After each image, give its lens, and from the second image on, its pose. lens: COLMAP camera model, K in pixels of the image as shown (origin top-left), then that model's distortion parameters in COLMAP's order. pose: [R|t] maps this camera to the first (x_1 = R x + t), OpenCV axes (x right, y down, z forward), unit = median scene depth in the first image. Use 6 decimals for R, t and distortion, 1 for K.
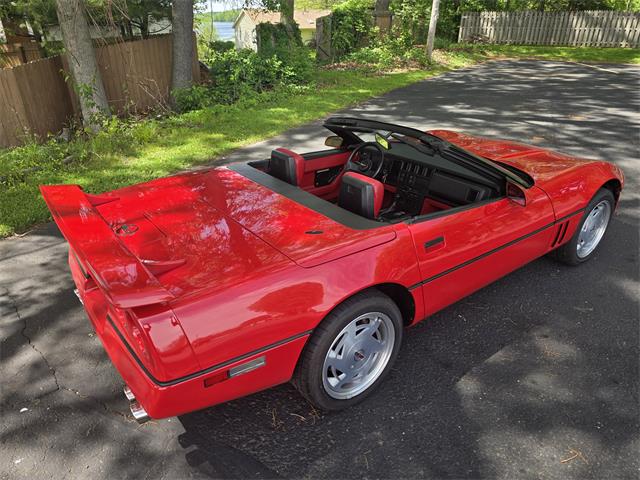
lens RADIAL K [[450.9, 0, 310.6], [0, 450.9, 241.5], [0, 0, 1]] dist [0.020123, -0.023304]
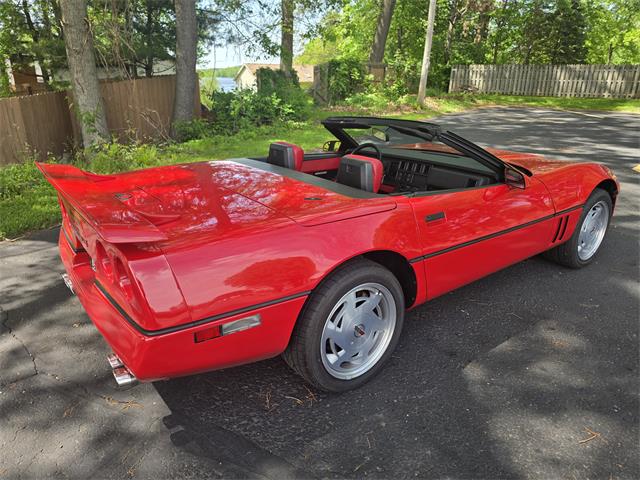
lens RADIAL K [[450.9, 0, 310.6], [0, 450.9, 241.5], [0, 0, 1]] dist [0.020123, -0.023304]
pose [[0.999890, 0.010699, 0.010226, -0.004346], [-0.009331, 0.992042, -0.125564, 0.130305], [-0.011488, 0.125455, 0.992033, 0.026726]]
